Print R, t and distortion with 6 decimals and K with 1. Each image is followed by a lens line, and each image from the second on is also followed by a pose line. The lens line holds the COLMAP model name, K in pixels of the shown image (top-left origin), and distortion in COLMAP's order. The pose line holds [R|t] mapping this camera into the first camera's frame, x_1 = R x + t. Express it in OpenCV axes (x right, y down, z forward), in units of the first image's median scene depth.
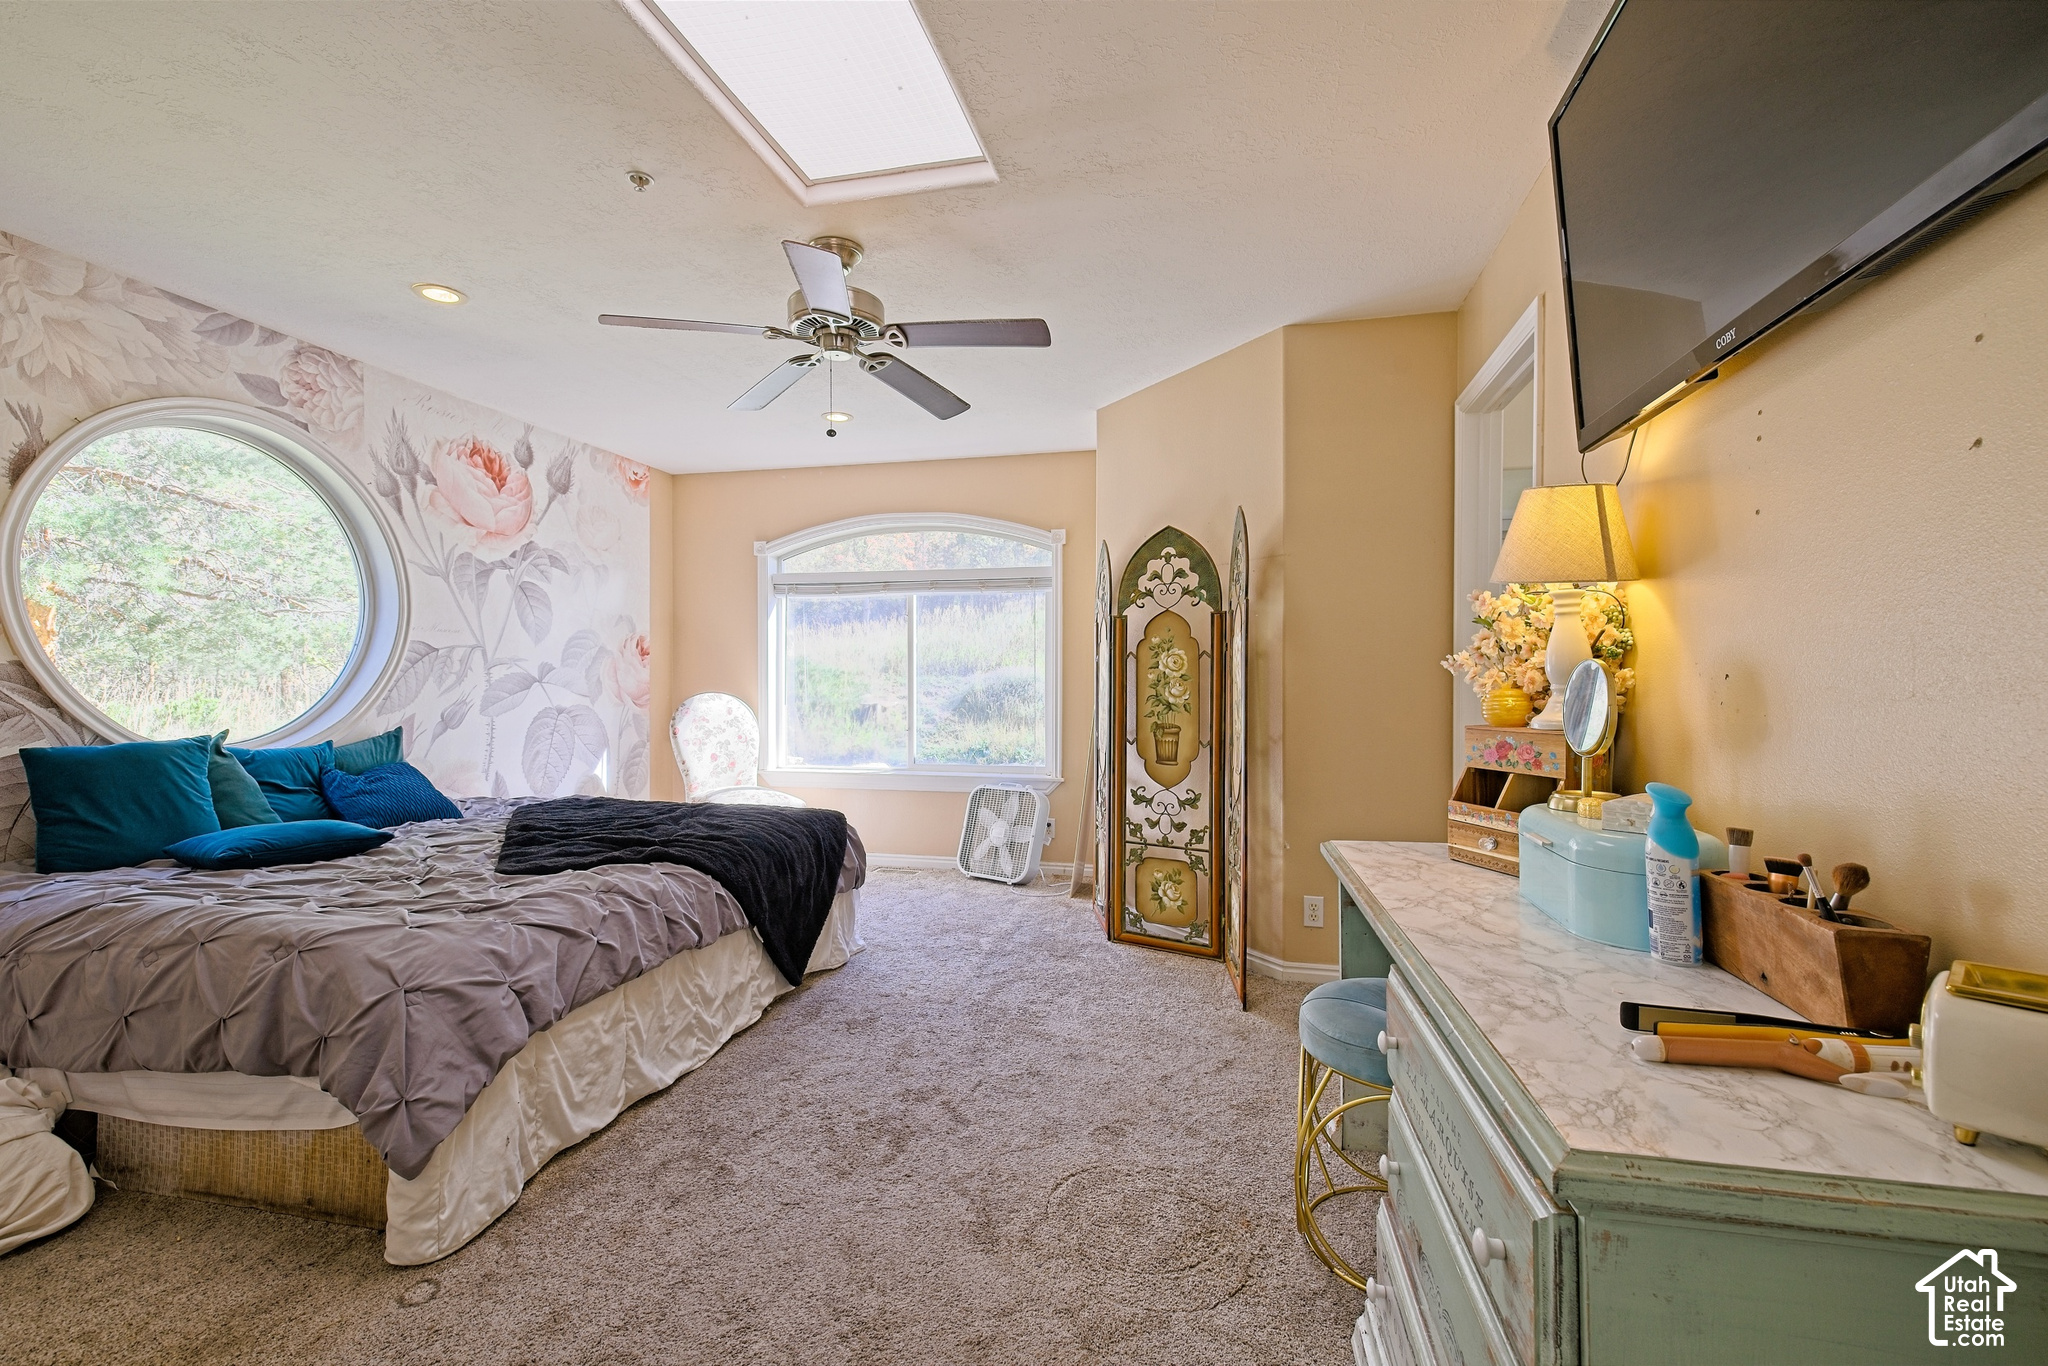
lens RADIAL K [[931.0, 0, 1020.7], [0, 931.0, 683.6], [0, 0, 1]] dist [0.001958, 0.000062]
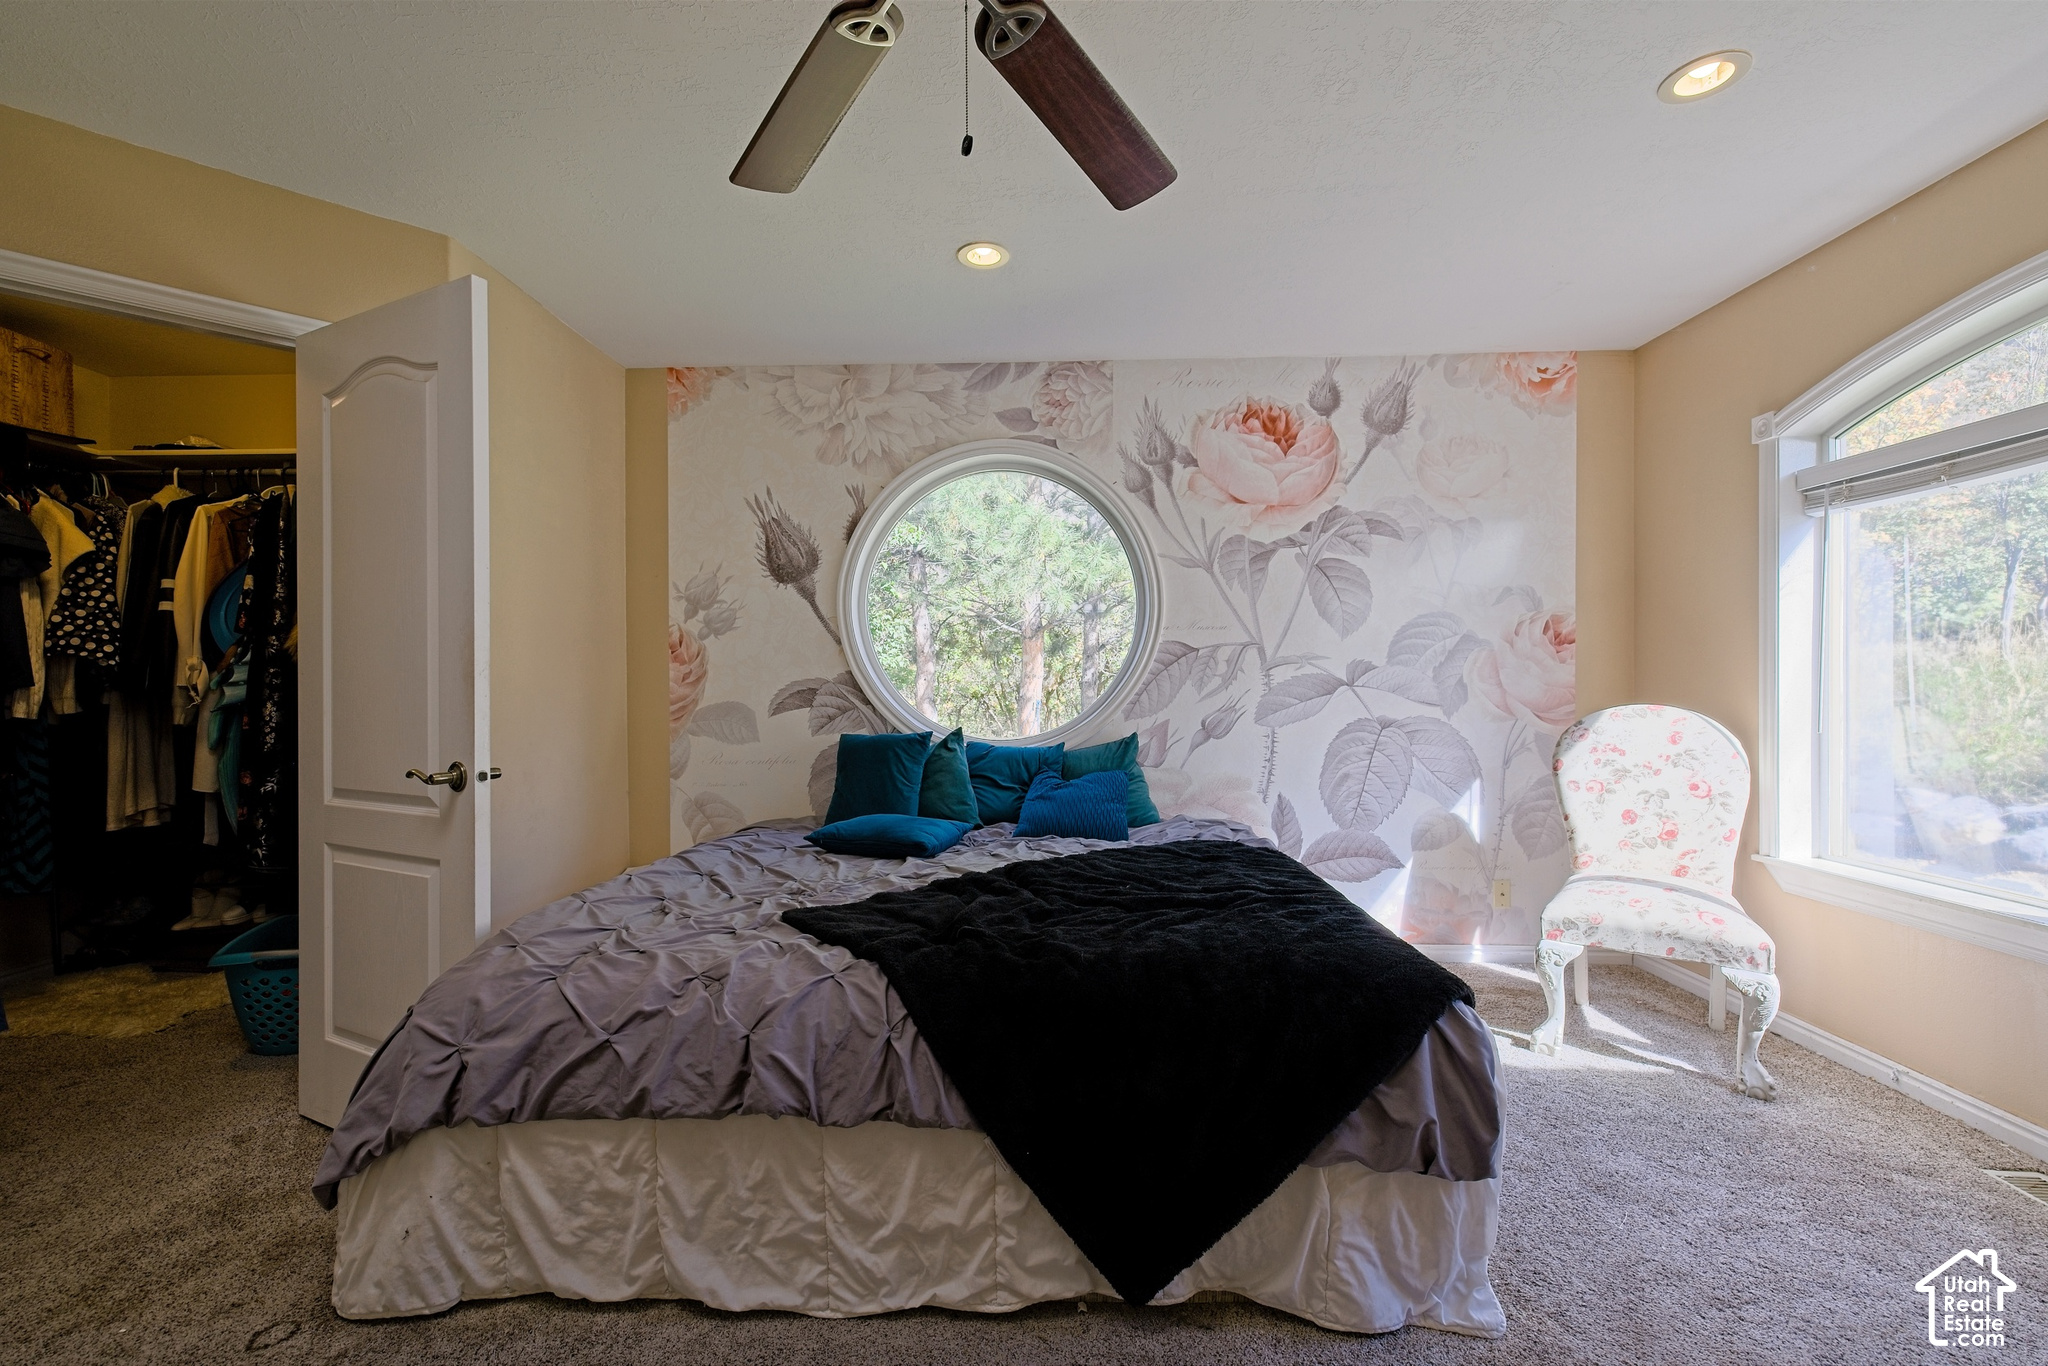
lens RADIAL K [[866.5, 0, 1026.0], [0, 866.5, 683.7], [0, 0, 1]] dist [0.007717, -0.000086]
pose [[0.190290, 0.002335, -0.981725, 0.162866], [0.000528, 0.999997, 0.002481, -0.005694], [0.981728, -0.000991, 0.190288, 0.683169]]
